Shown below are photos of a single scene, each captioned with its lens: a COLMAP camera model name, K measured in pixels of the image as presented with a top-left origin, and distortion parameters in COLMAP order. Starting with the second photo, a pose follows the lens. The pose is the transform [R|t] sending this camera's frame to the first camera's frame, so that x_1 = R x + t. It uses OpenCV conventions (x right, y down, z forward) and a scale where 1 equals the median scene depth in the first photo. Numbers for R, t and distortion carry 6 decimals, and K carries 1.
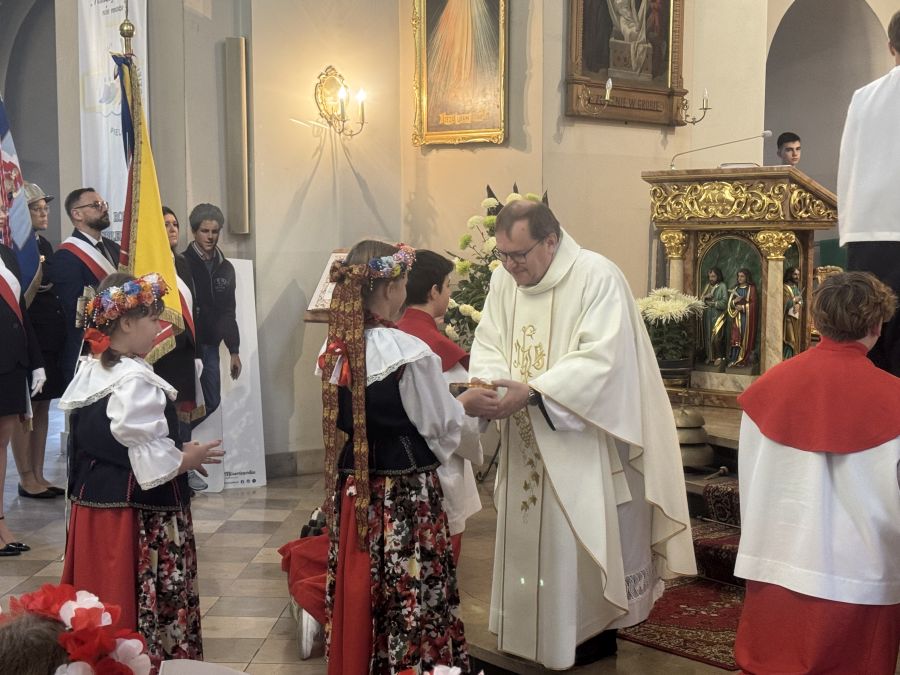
lens RADIAL K [[1408.1, 0, 450.0], [0, 1408.1, 337.5], [0, 0, 1]] dist [0.143514, 0.061211]
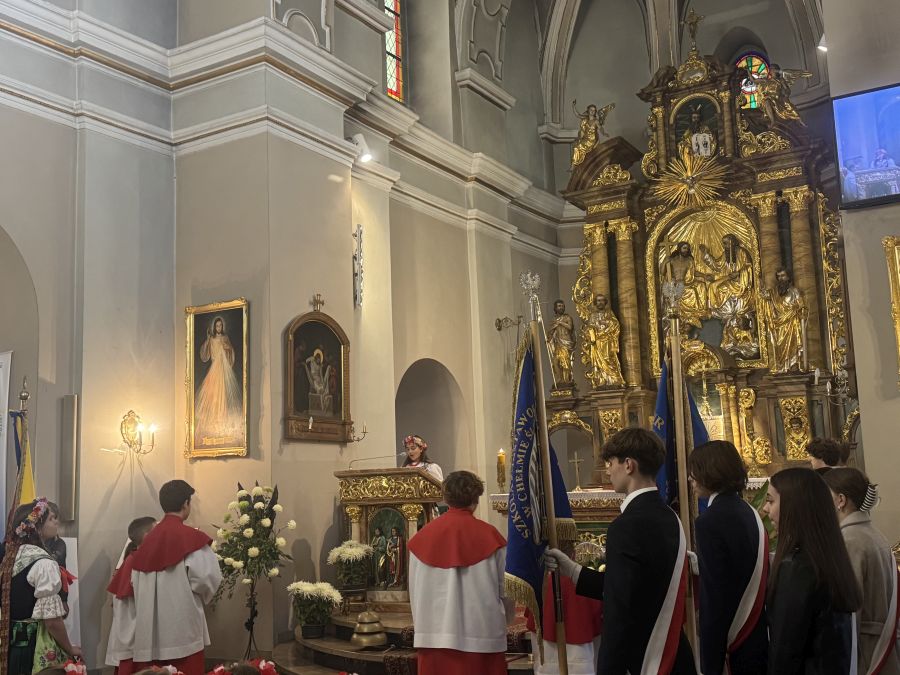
lens RADIAL K [[1029.7, 0, 450.0], [0, 1029.7, 337.5], [0, 0, 1]] dist [0.098307, -0.014632]
pose [[0.957859, 0.007647, 0.287136, -0.087723], [0.059065, 0.973039, -0.222950, 0.011154], [-0.281099, 0.230514, 0.931583, -0.232310]]
